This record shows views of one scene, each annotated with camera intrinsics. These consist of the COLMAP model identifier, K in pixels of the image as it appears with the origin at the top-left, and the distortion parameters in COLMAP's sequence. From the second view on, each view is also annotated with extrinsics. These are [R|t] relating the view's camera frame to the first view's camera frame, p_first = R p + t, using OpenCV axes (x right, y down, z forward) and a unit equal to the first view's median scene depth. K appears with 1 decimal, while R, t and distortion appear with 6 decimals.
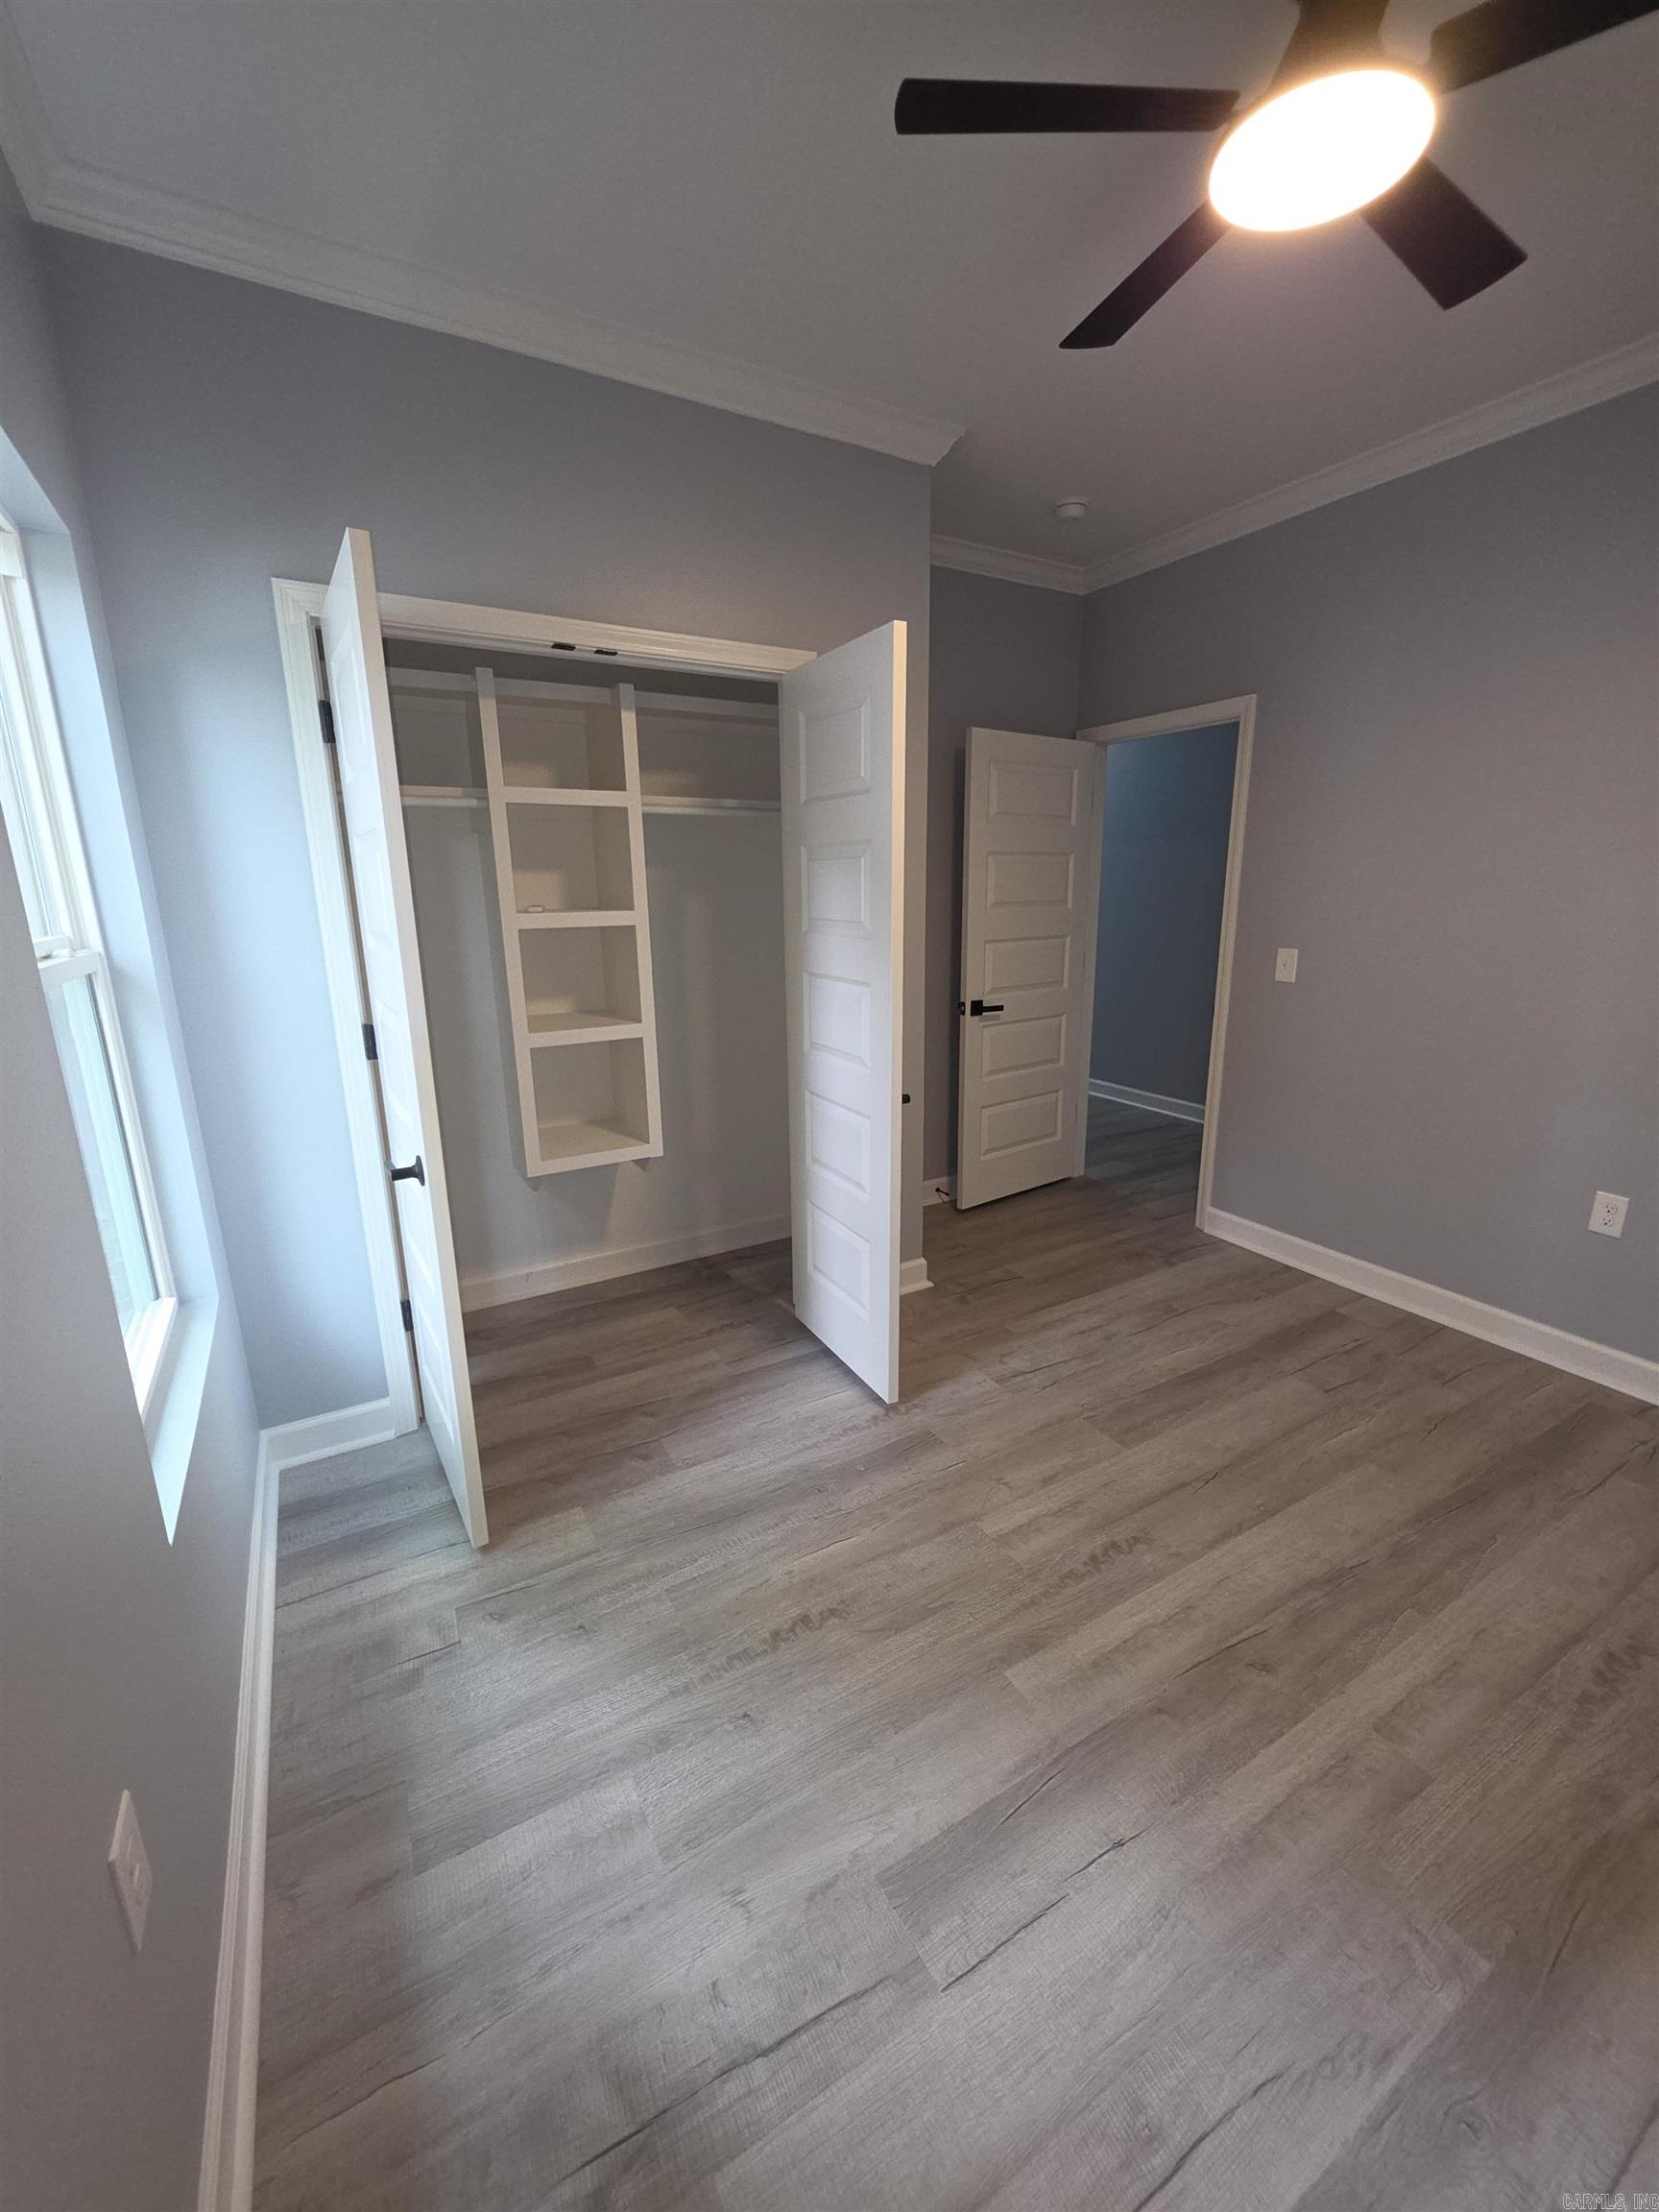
lens RADIAL K [[882.2, 0, 820.2], [0, 882.2, 1102.8], [0, 0, 1]] dist [-0.000688, -0.000968]
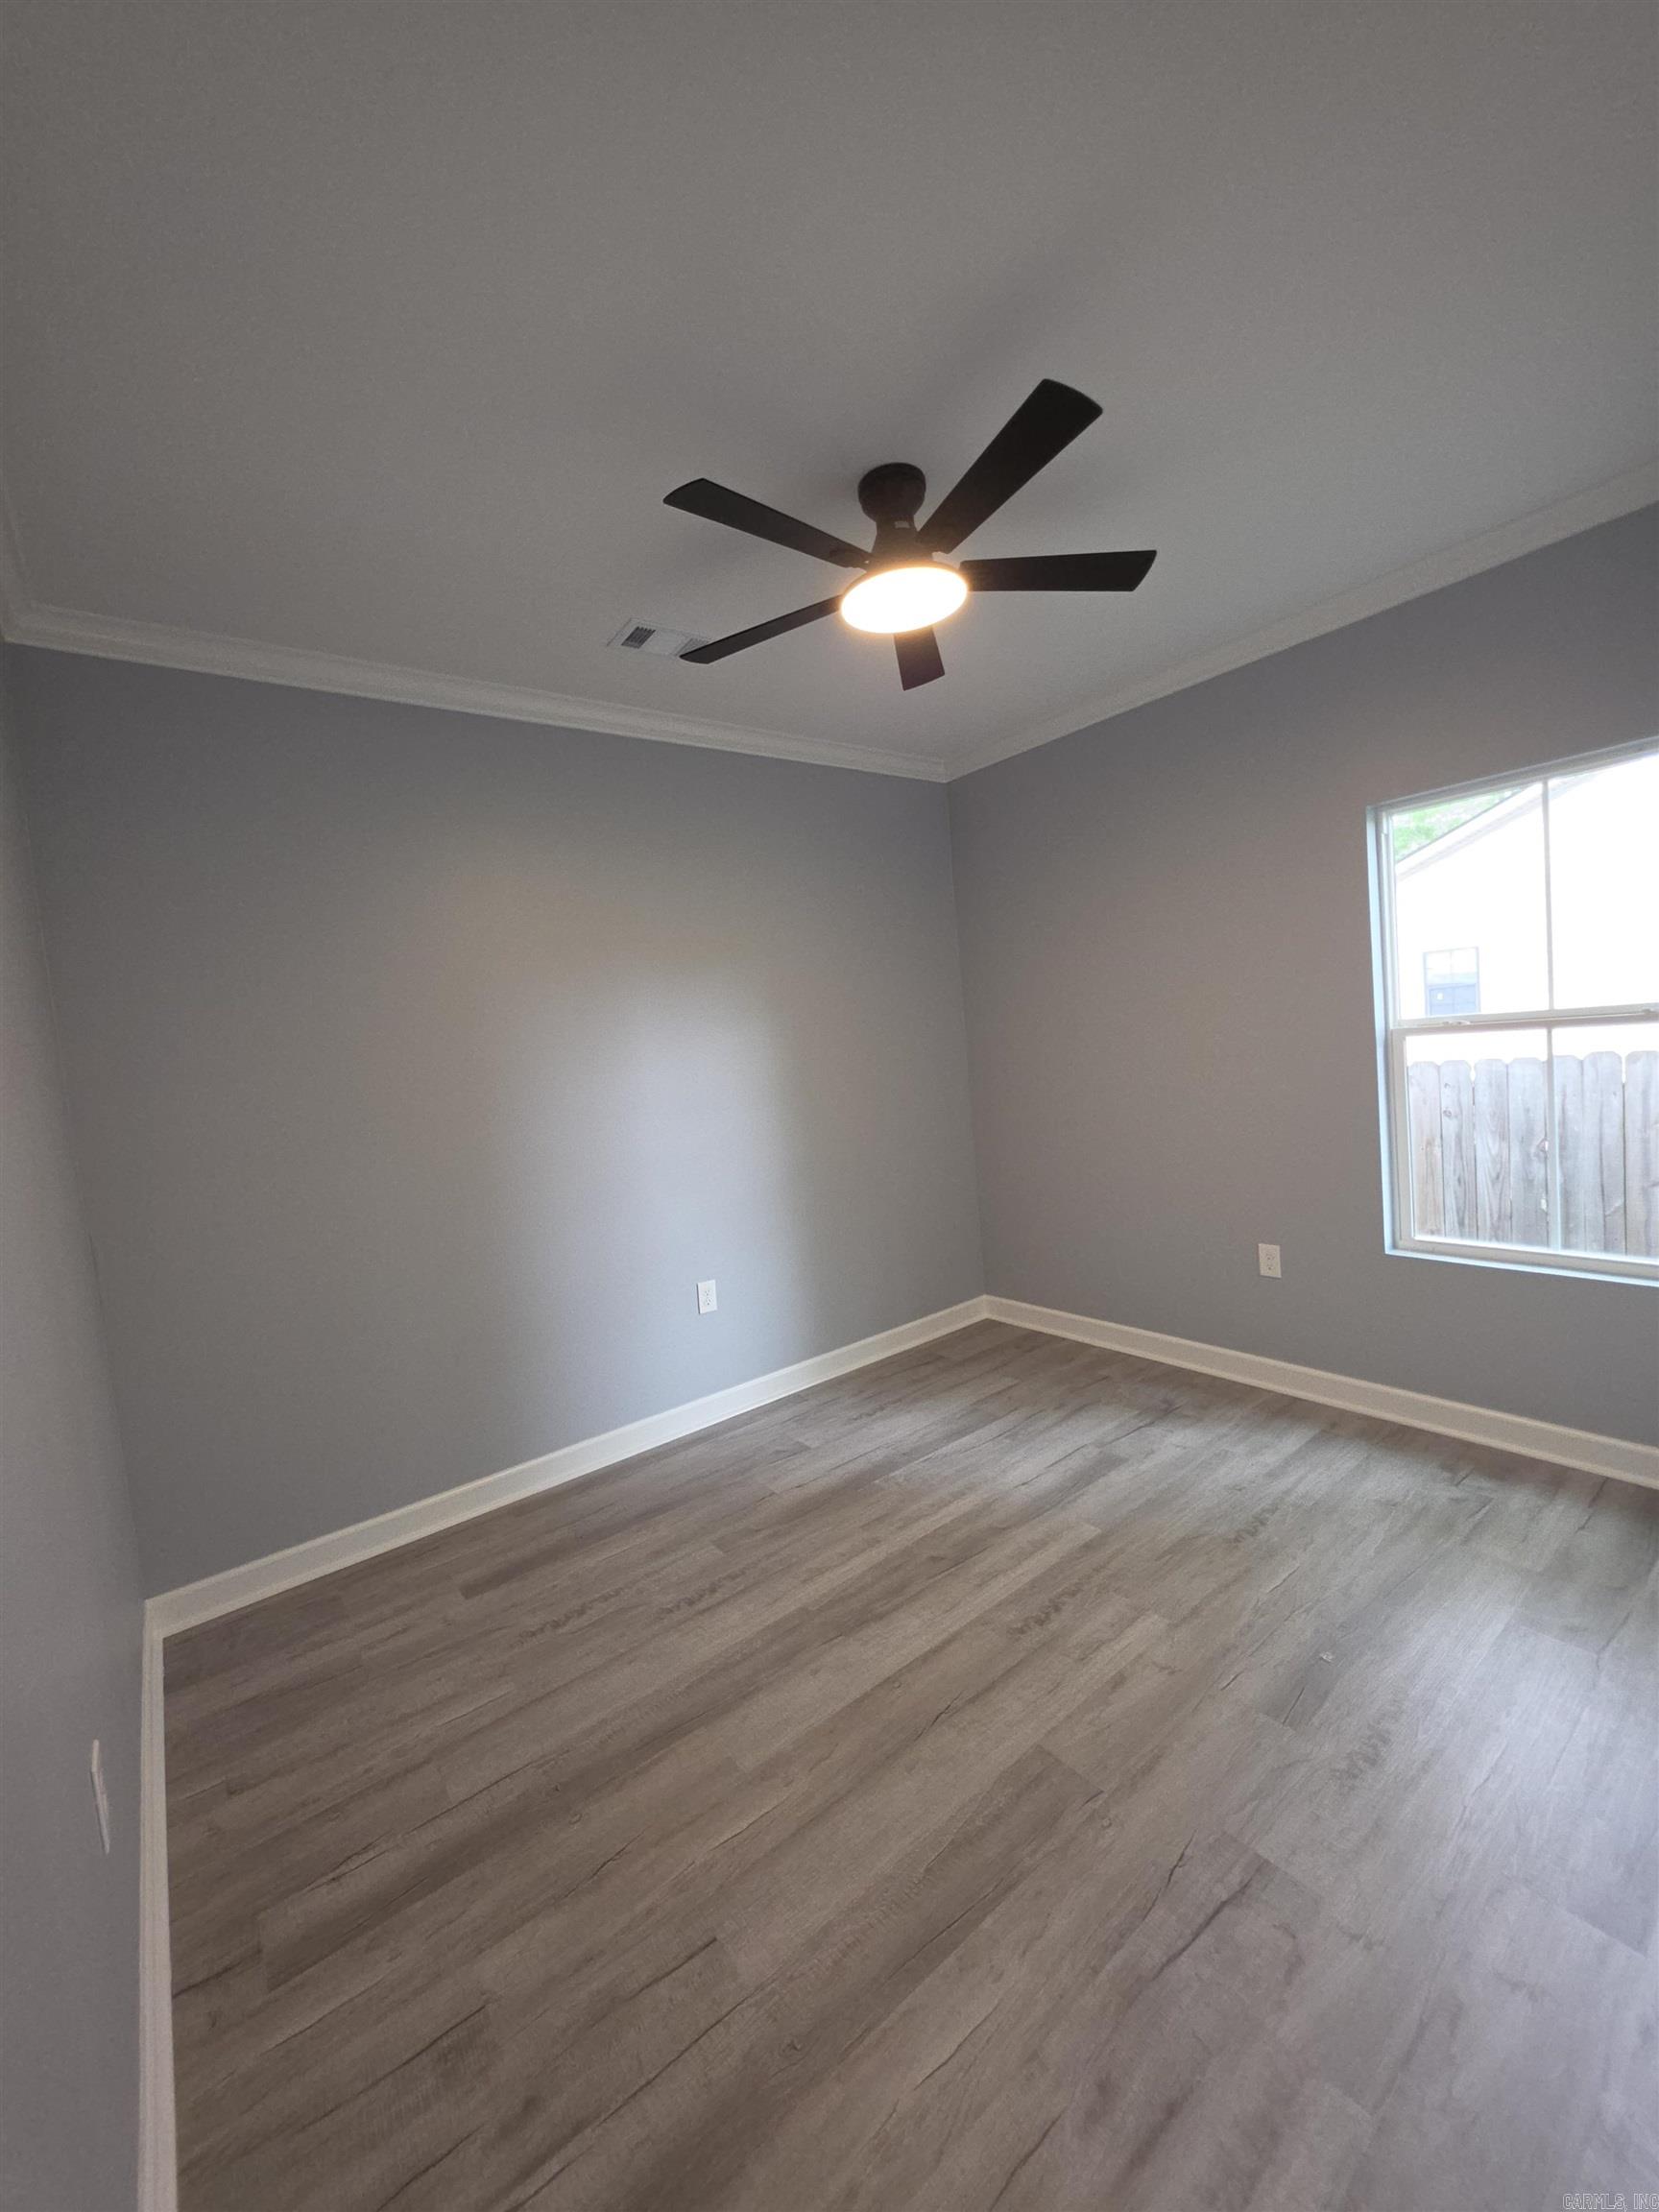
lens RADIAL K [[882.2, 0, 825.9], [0, 882.2, 1106.5], [0, 0, 1]] dist [-0.000688, -0.000968]
pose [[-0.985083, 0.107743, -0.134176, 0.744323], [0.062328, 0.950182, 0.305399, -0.500783], [0.160396, 0.292481, -0.942724, 1.989833]]
